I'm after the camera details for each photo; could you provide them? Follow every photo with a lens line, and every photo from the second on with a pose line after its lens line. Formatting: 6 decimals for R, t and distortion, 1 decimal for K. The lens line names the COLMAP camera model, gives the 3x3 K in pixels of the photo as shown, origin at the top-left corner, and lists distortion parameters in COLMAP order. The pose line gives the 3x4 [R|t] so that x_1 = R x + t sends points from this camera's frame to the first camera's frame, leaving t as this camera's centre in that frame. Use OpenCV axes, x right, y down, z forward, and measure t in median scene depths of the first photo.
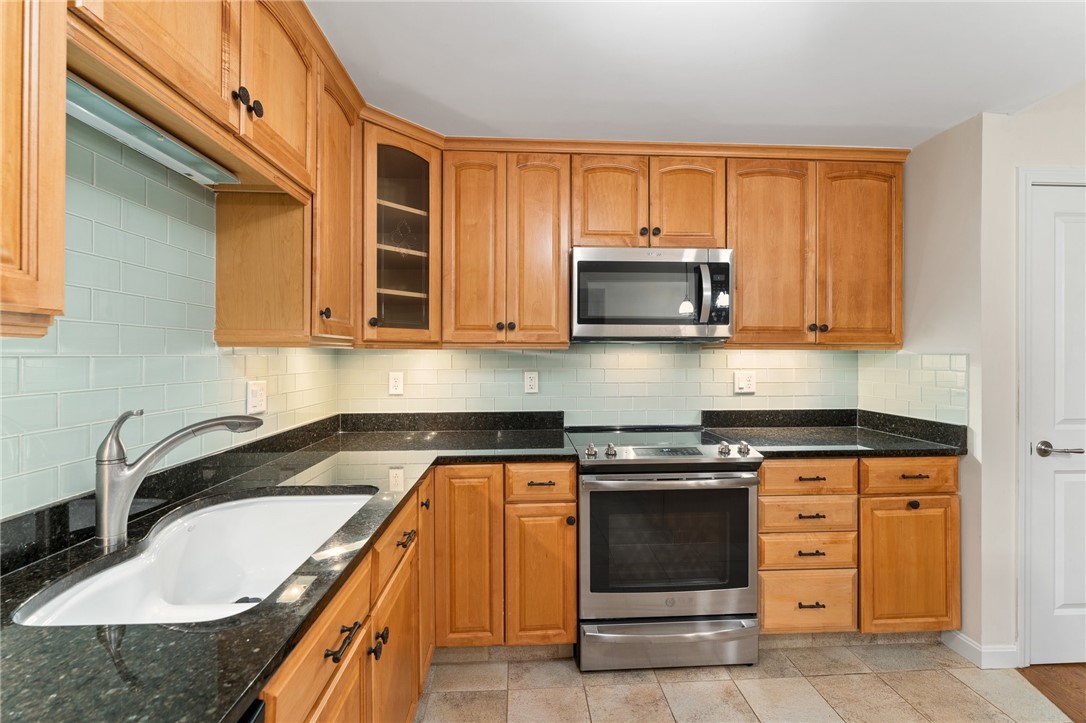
lens RADIAL K [[474.9, 0, 544.9], [0, 474.9, 354.7], [0, 0, 1]] dist [-0.001439, 0.000053]
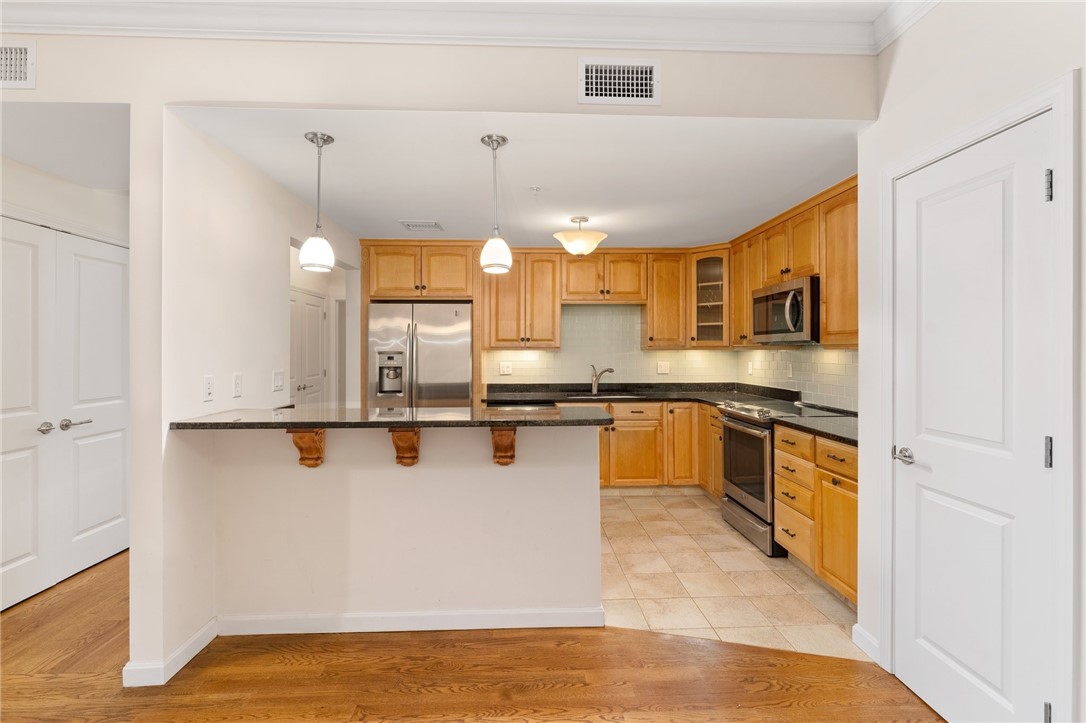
lens RADIAL K [[497.4, 0, 545.3], [0, 497.4, 349.8], [0, 0, 1]] dist [-0.001945, -0.001007]
pose [[-0.012547, -0.001544, -0.999920, 1.959893], [0.001674, 0.999997, -0.001565, -0.010242], [0.999920, -0.001694, -0.012544, 0.287073]]
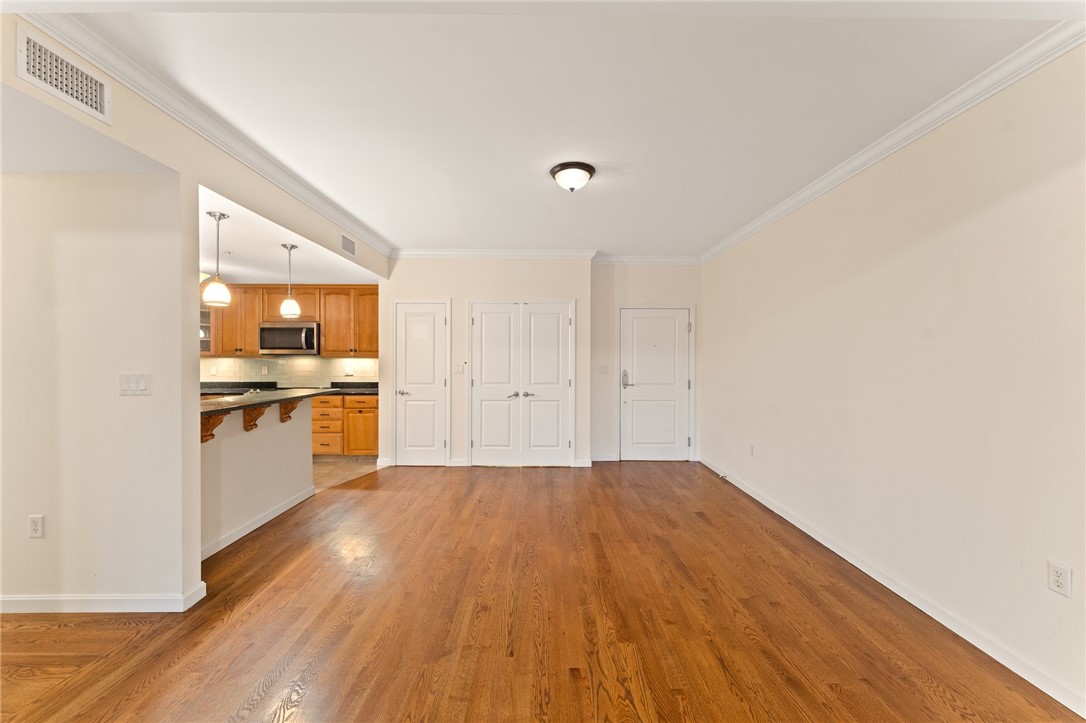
lens RADIAL K [[431.5, 0, 543.0], [0, 431.5, 361.5], [0, 0, 1]] dist [-0.000405, -0.000120]
pose [[0.998491, 0.004059, -0.054764, 1.997812], [-0.003581, 0.999955, 0.008820, -0.022232], [0.054797, -0.008610, 0.998460, -1.567232]]
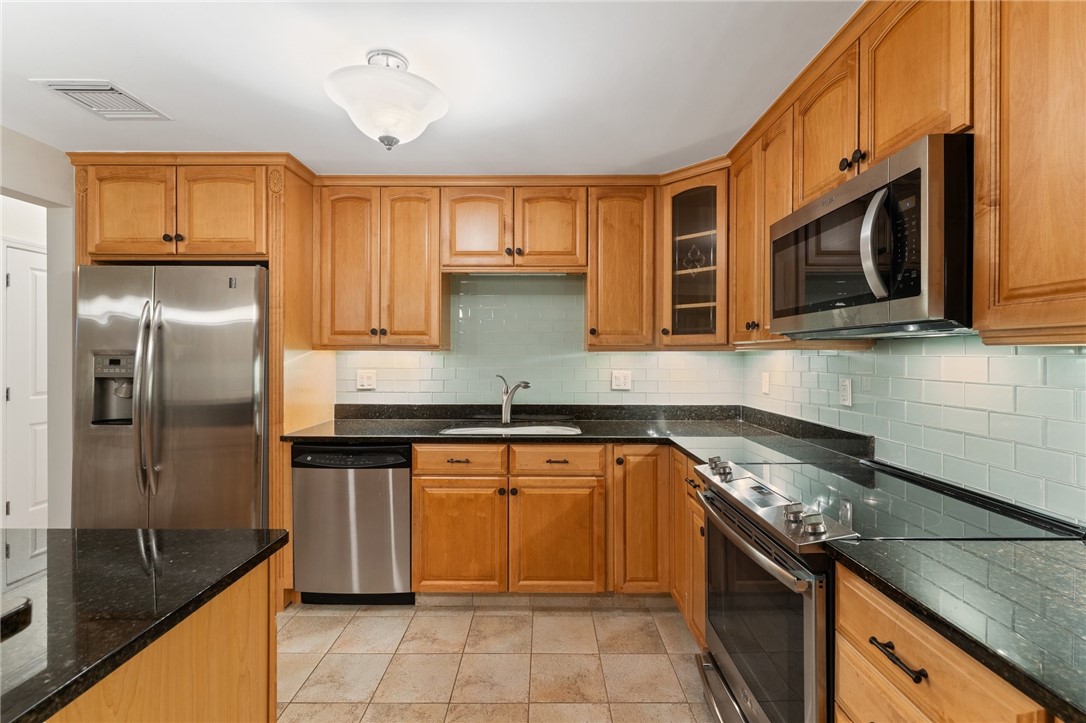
lens RADIAL K [[474.9, 0, 544.9], [0, 474.9, 354.7], [0, 0, 1]] dist [-0.001439, 0.000053]
pose [[-0.056181, -0.000134, -0.998421, 0.946271], [-0.003247, 0.999995, 0.000049, -0.001059], [0.998415, 0.003245, -0.056181, 0.689303]]
